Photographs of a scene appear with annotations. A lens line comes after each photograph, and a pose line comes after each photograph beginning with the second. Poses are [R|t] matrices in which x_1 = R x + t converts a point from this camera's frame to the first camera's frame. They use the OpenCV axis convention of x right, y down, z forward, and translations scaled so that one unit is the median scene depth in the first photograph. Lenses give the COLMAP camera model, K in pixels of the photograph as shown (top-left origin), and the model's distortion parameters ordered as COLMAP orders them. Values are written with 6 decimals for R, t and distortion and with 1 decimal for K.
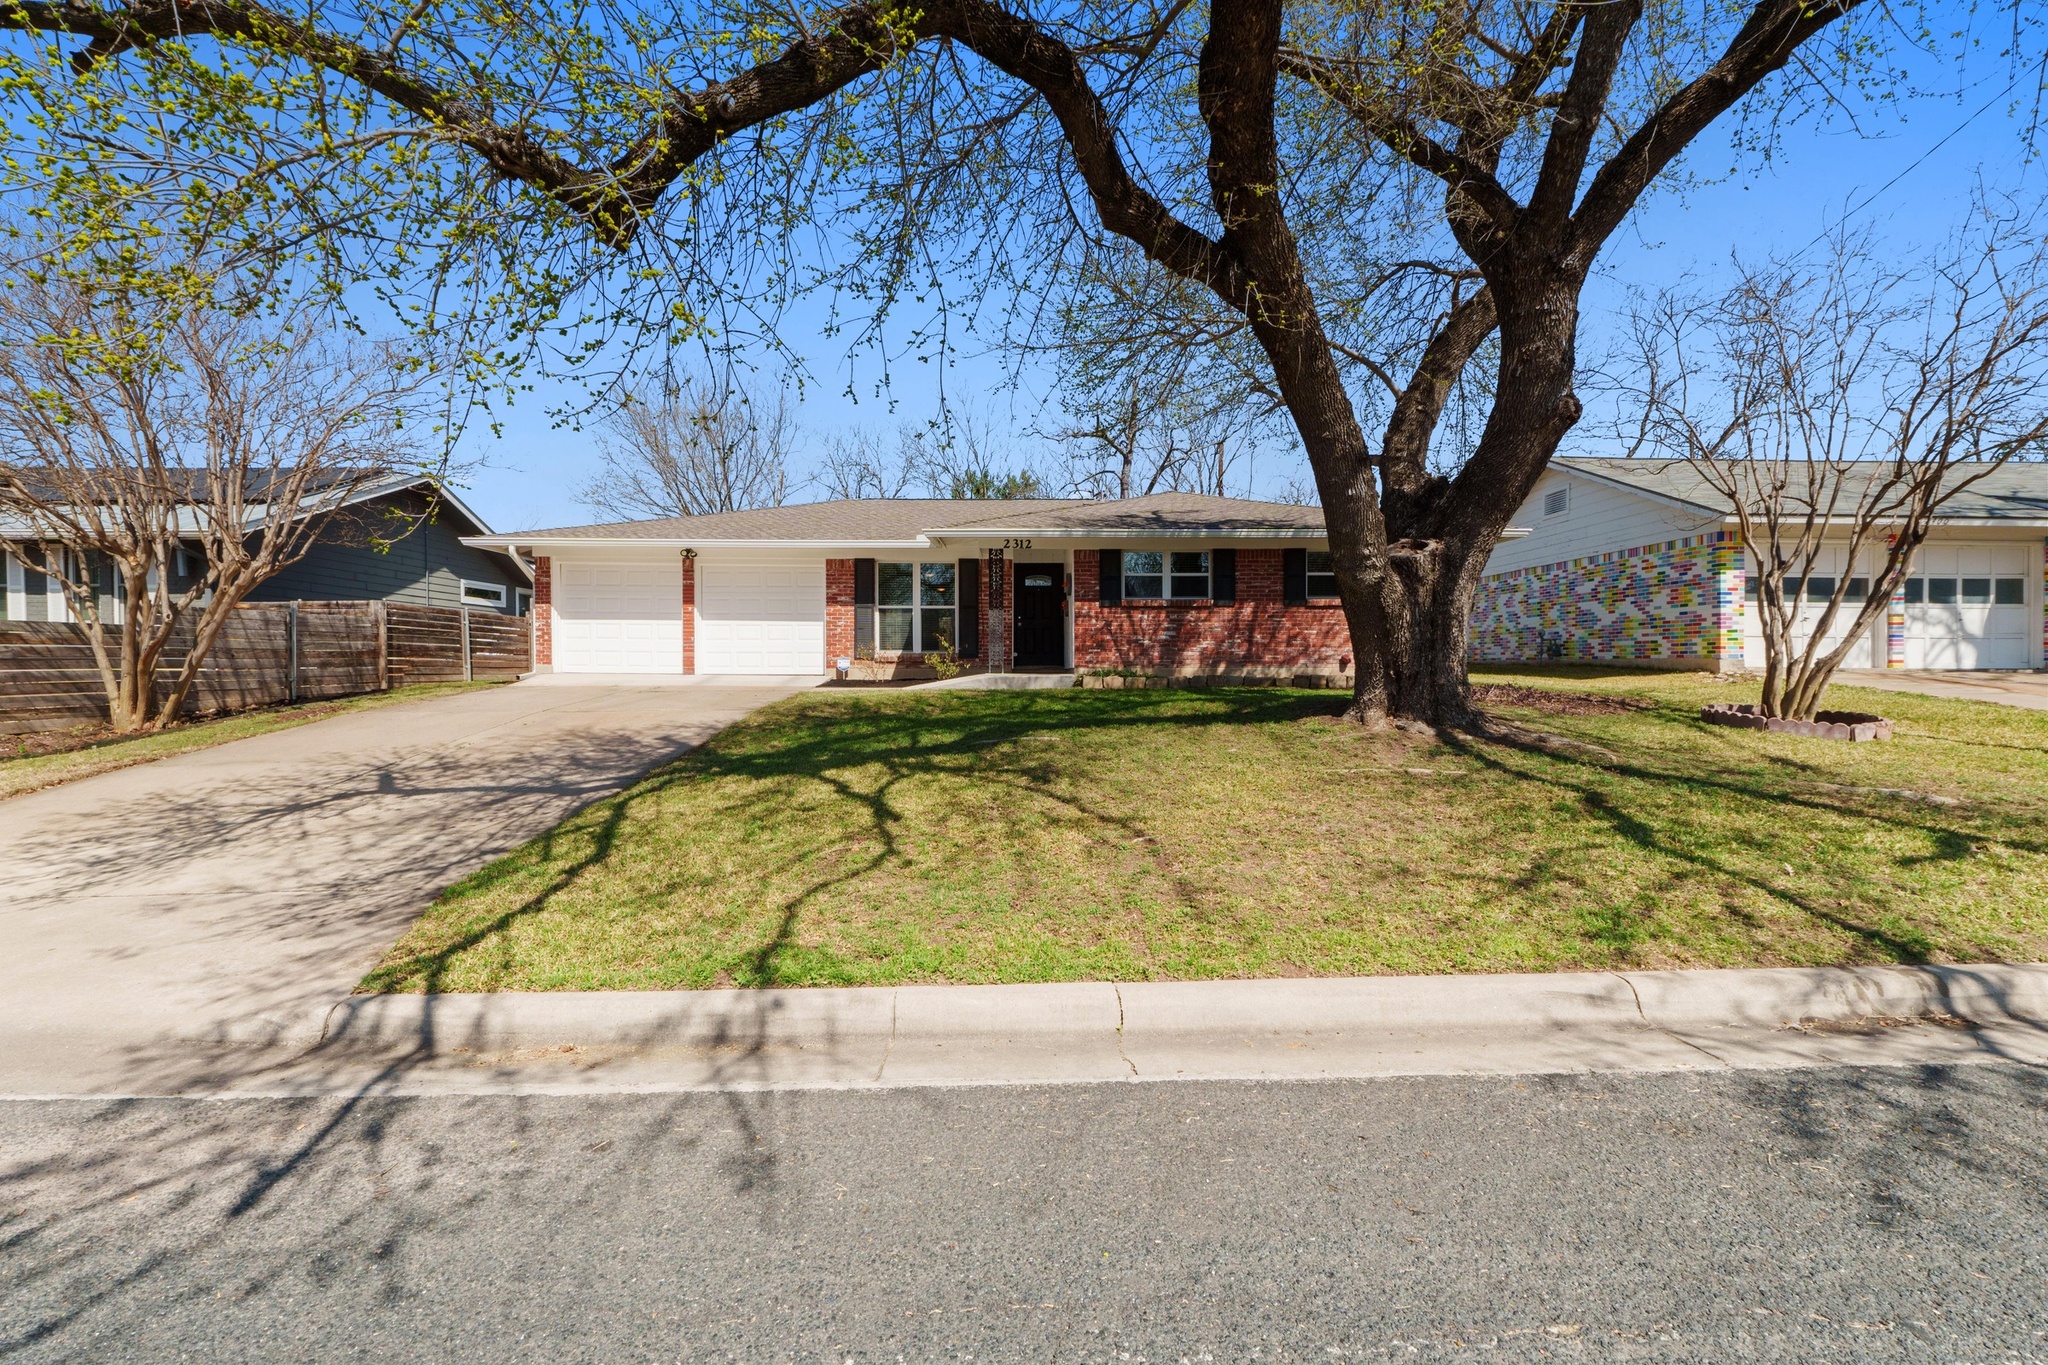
lens RADIAL K [[913.9, 0, 1036.5], [0, 913.9, 678.2], [0, 0, 1]] dist [-0.005752, -0.000732]
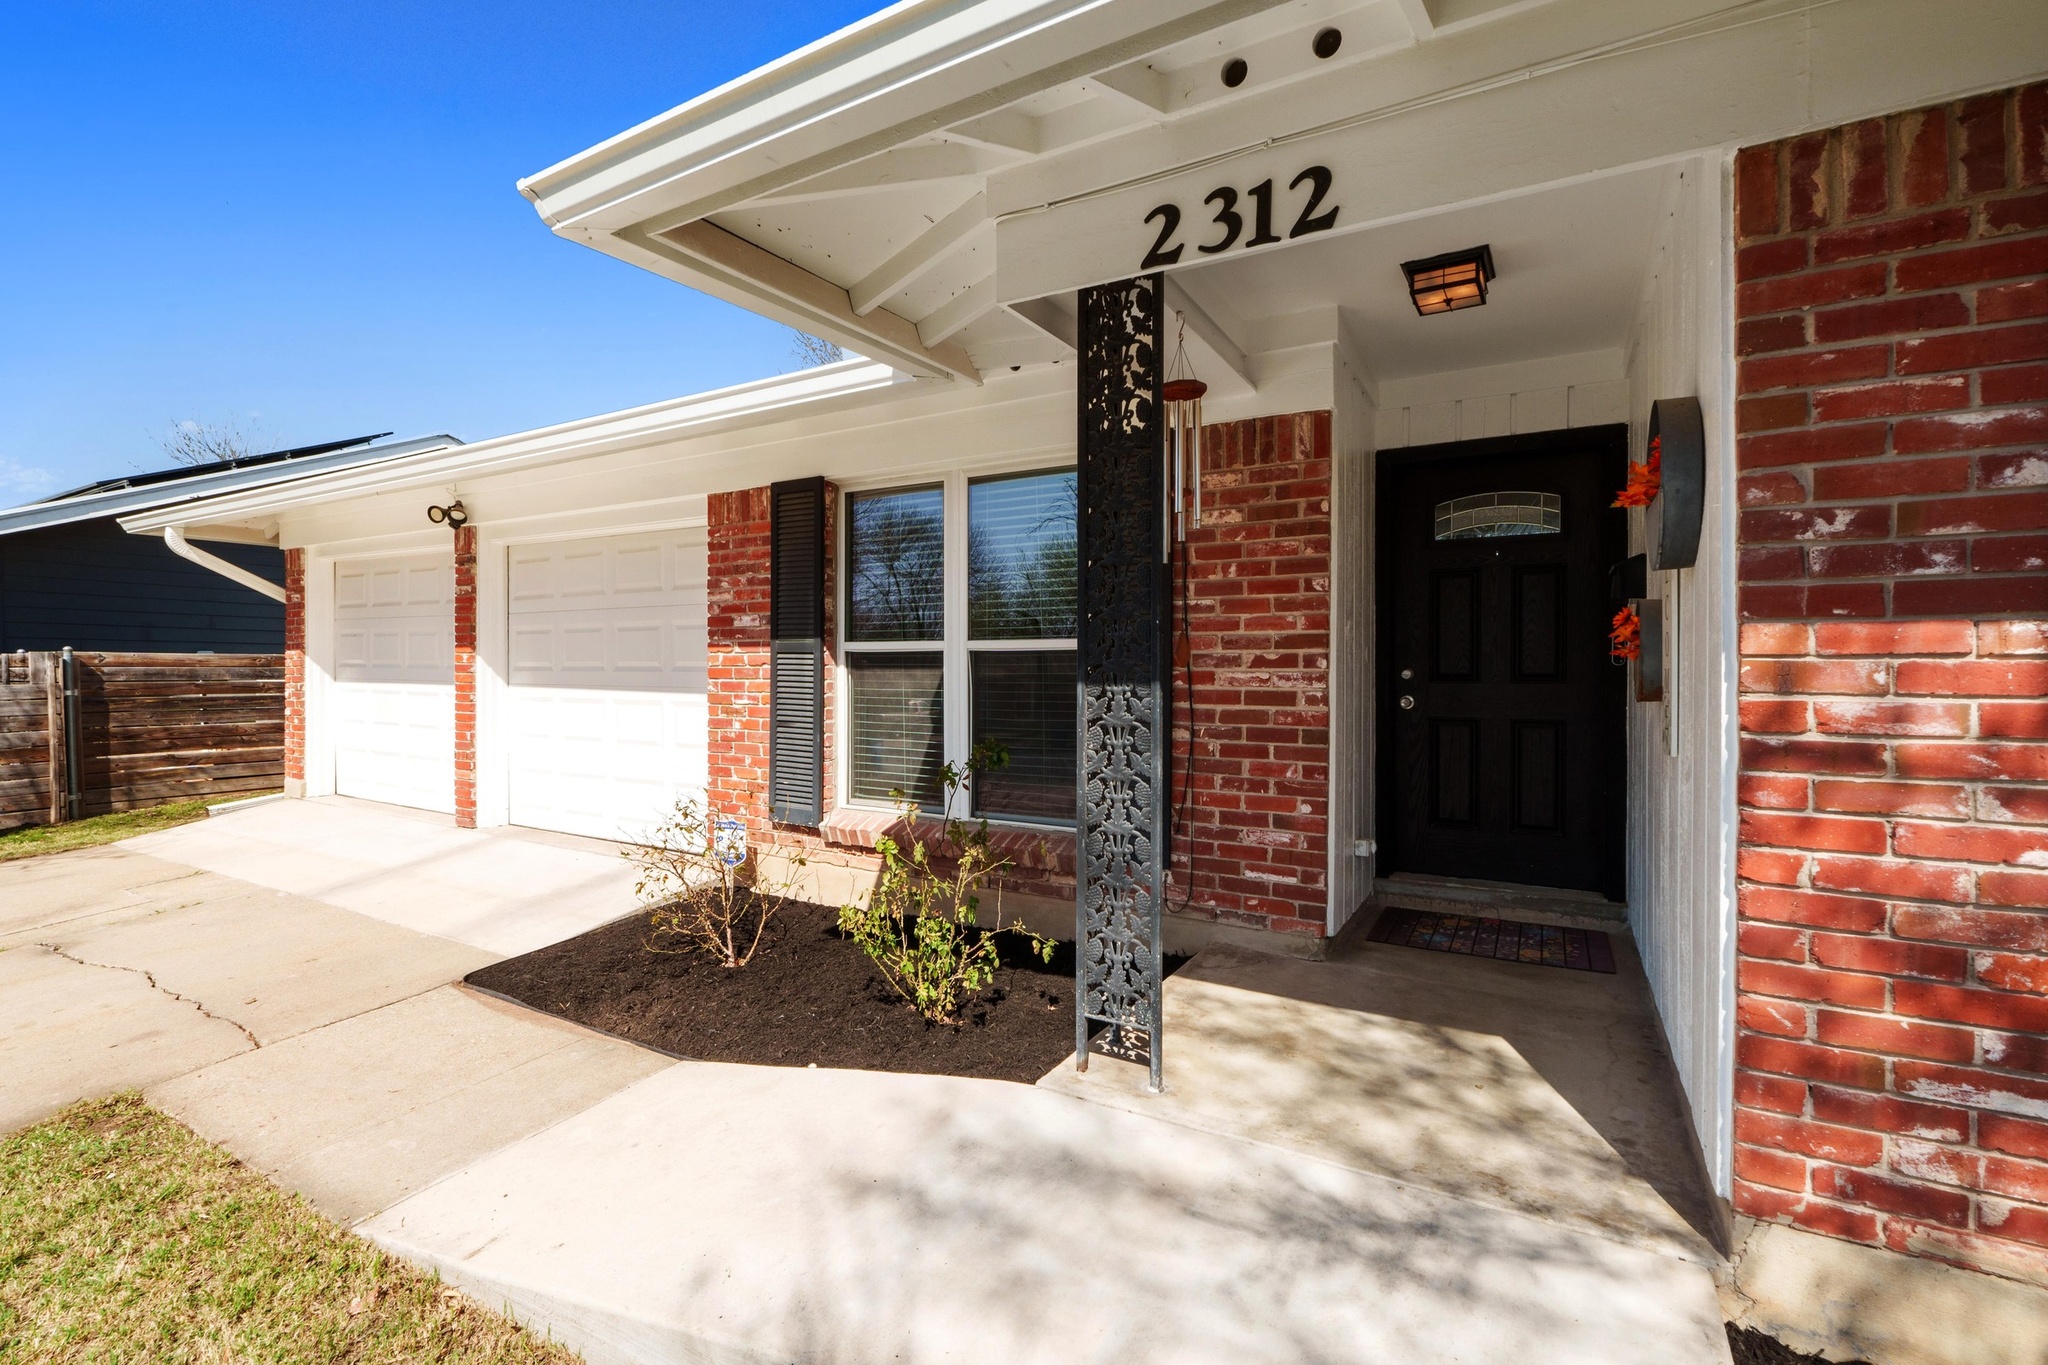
lens RADIAL K [[913.9, 0, 1028.6], [0, 913.9, 680.8], [0, 0, 1]] dist [-0.005752, -0.000732]
pose [[0.855584, 0.008768, -0.517590, 0.024303], [-0.005528, 0.999954, 0.007801, -0.074021], [0.517635, -0.003814, 0.855593, 0.829460]]
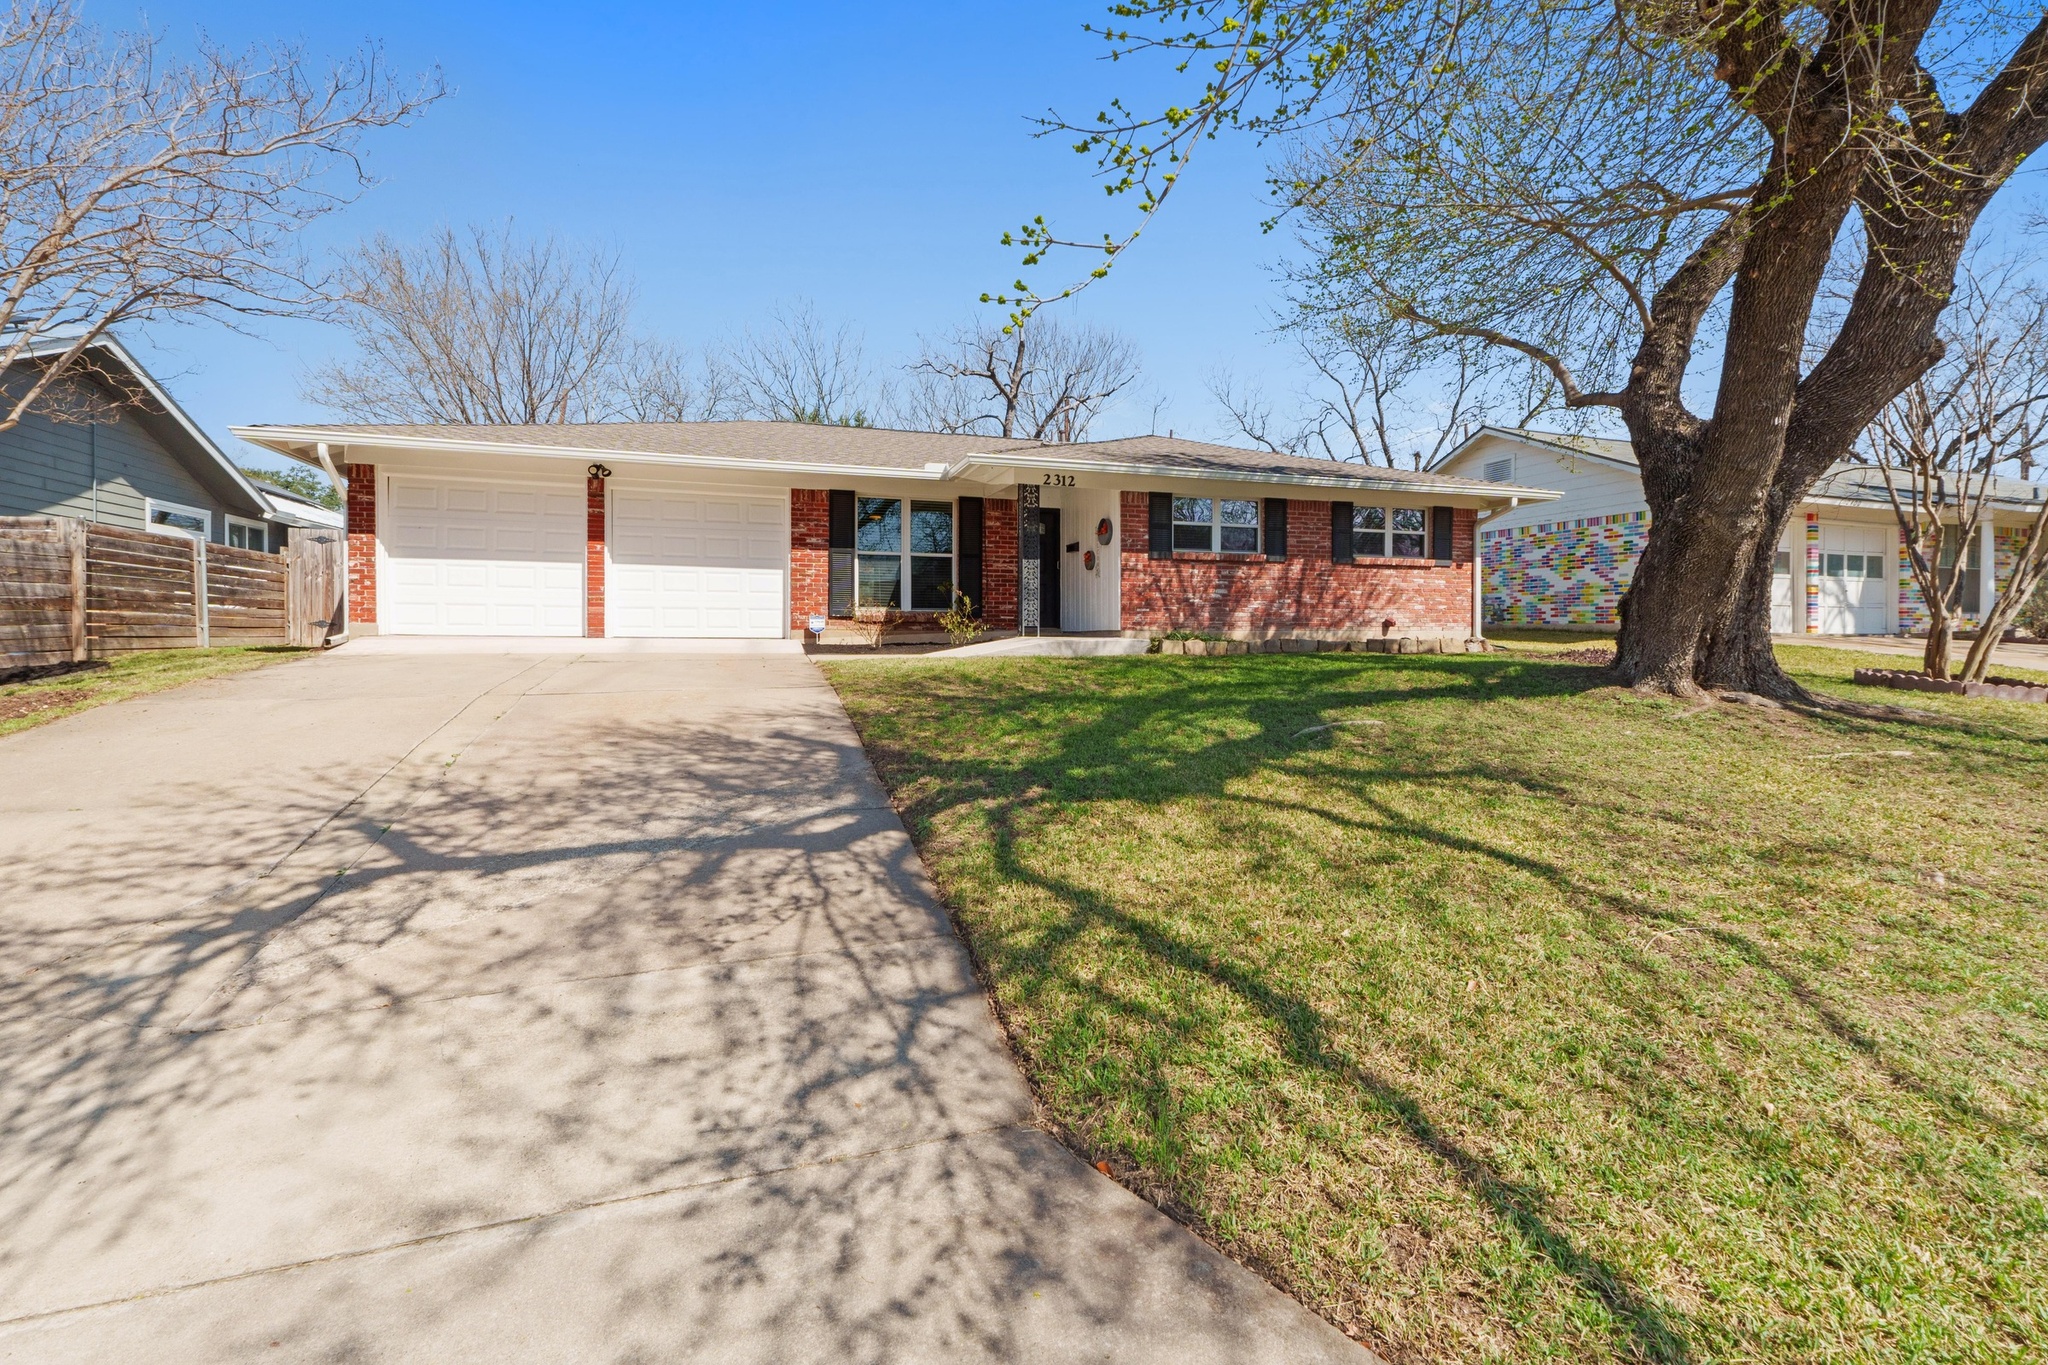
lens RADIAL K [[913.9, 0, 1040.5], [0, 913.9, 643.8], [0, 0, 1]] dist [-0.005752, -0.000732]
pose [[0.952829, -0.000759, 0.303508, -0.276403], [-0.000091, 0.999996, 0.002785, -0.001293], [-0.303509, -0.002681, 0.952825, 0.207753]]
